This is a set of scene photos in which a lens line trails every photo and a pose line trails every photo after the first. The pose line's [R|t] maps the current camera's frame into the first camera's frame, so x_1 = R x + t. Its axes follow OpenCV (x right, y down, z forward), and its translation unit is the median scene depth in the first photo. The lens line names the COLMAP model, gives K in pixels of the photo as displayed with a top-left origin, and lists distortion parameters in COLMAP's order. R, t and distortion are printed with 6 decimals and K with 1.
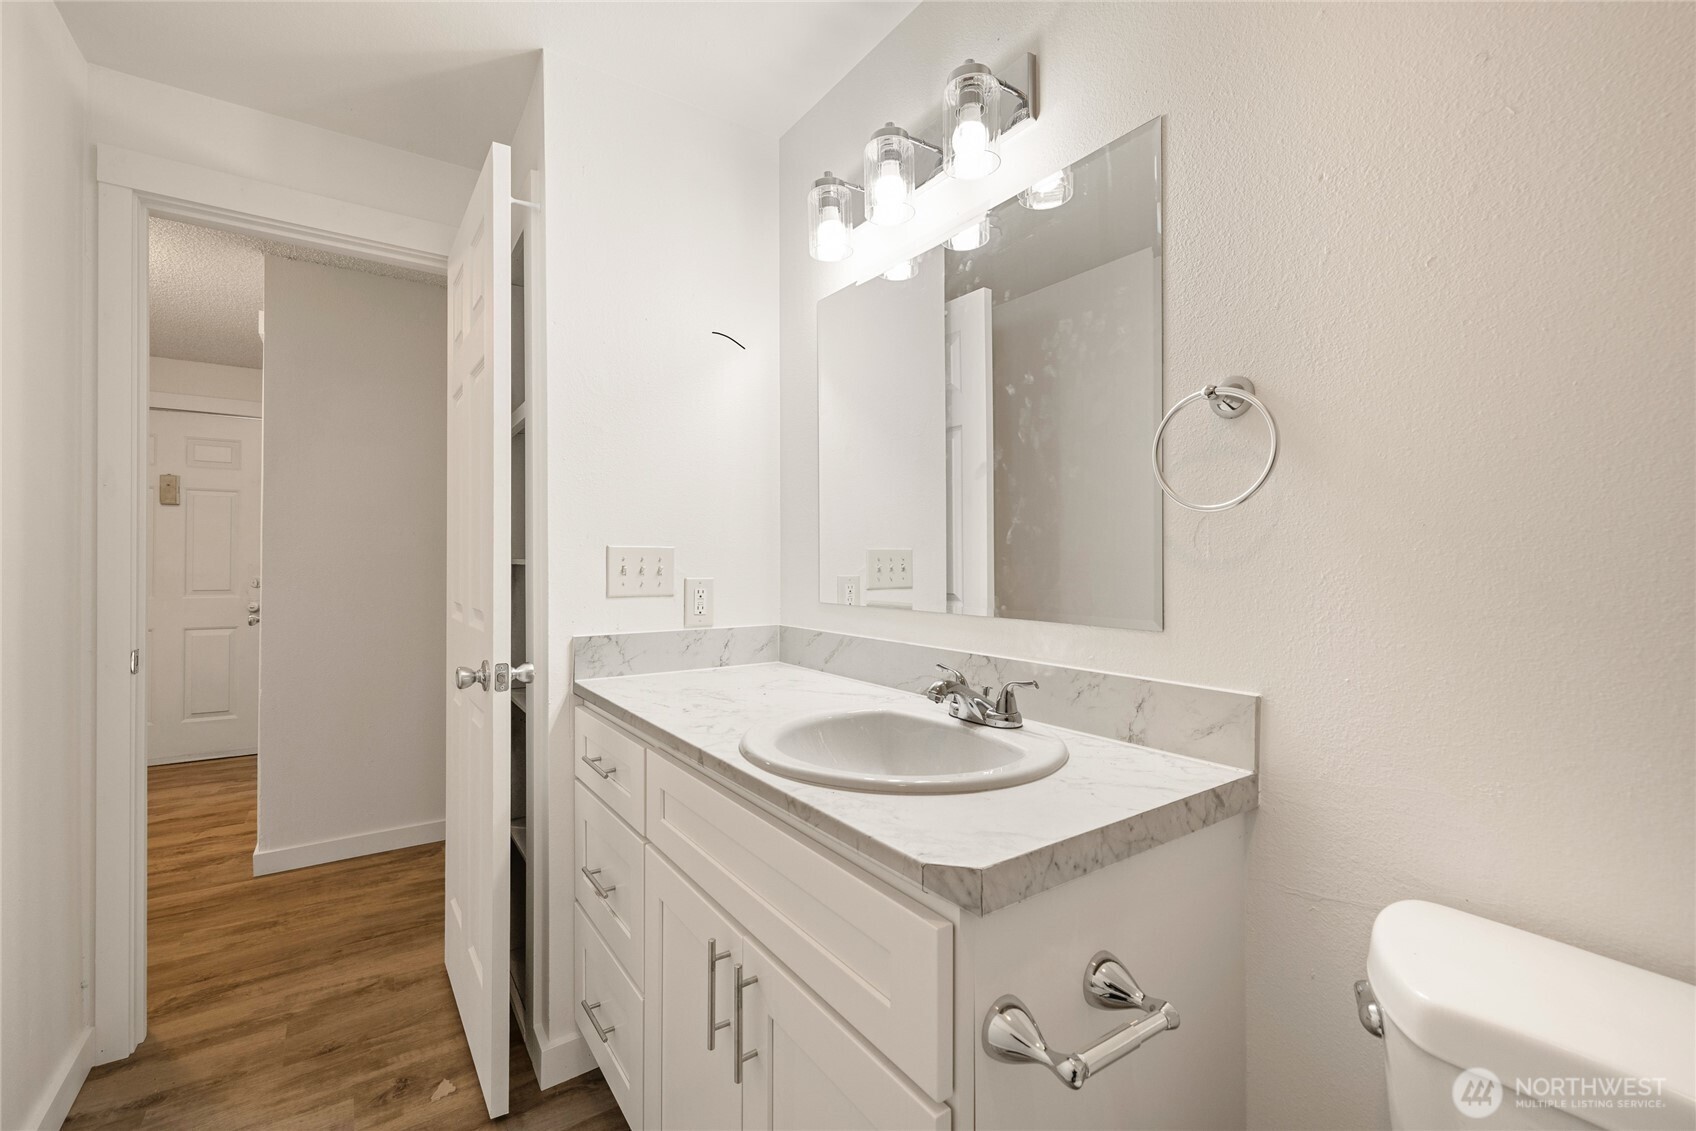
lens RADIAL K [[738.1, 0, 845.2], [0, 738.1, 565.1], [0, 0, 1]] dist [0.015942, 0.001126]
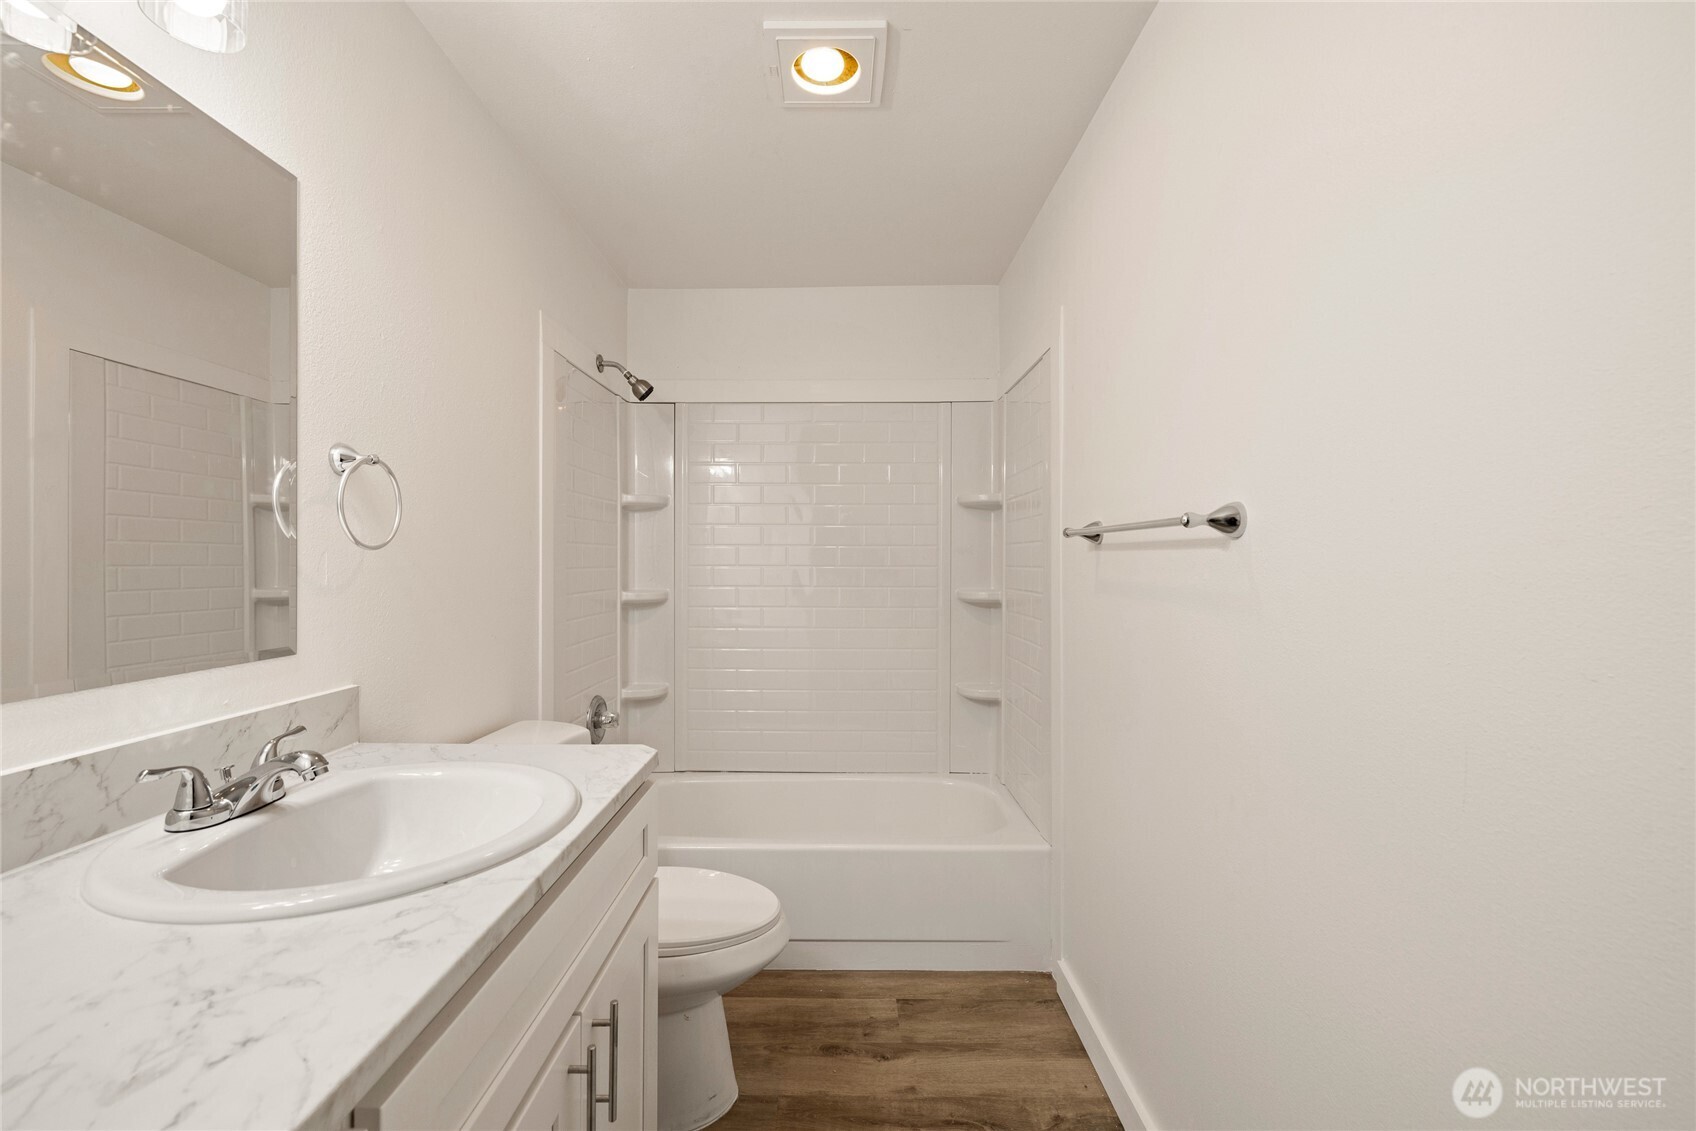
lens RADIAL K [[738.1, 0, 837.2], [0, 738.1, 560.2], [0, 0, 1]] dist [0.015942, 0.001126]
pose [[-0.820652, -0.001205, 0.571427, -0.769894], [0.001266, 0.999991, 0.003928, -0.046075], [-0.571427, 0.003947, -0.820644, 1.320815]]
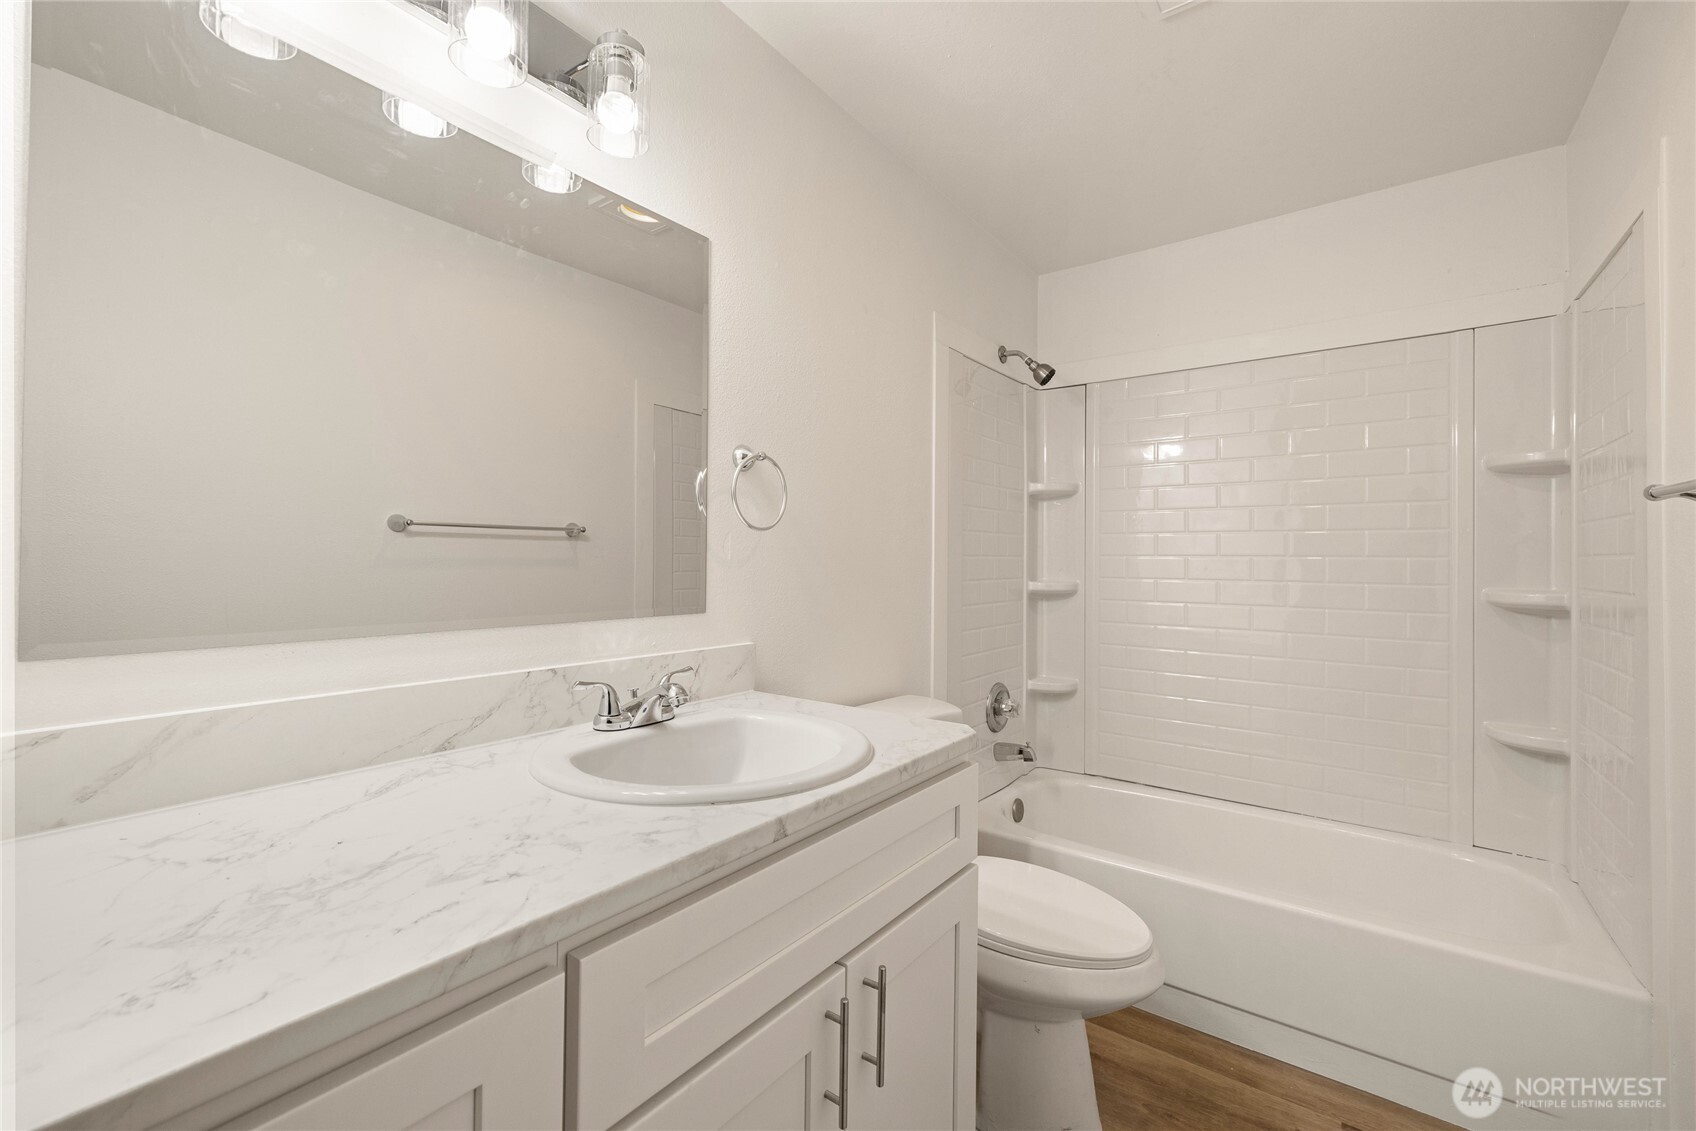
lens RADIAL K [[738.1, 0, 837.3], [0, 738.1, 549.1], [0, 0, 1]] dist [0.015942, 0.001126]
pose [[-0.325370, 0.010330, 0.945530, -0.864899], [-0.002373, 0.999928, -0.011741, -0.010766], [-0.945584, -0.006064, -0.325322, 1.113835]]
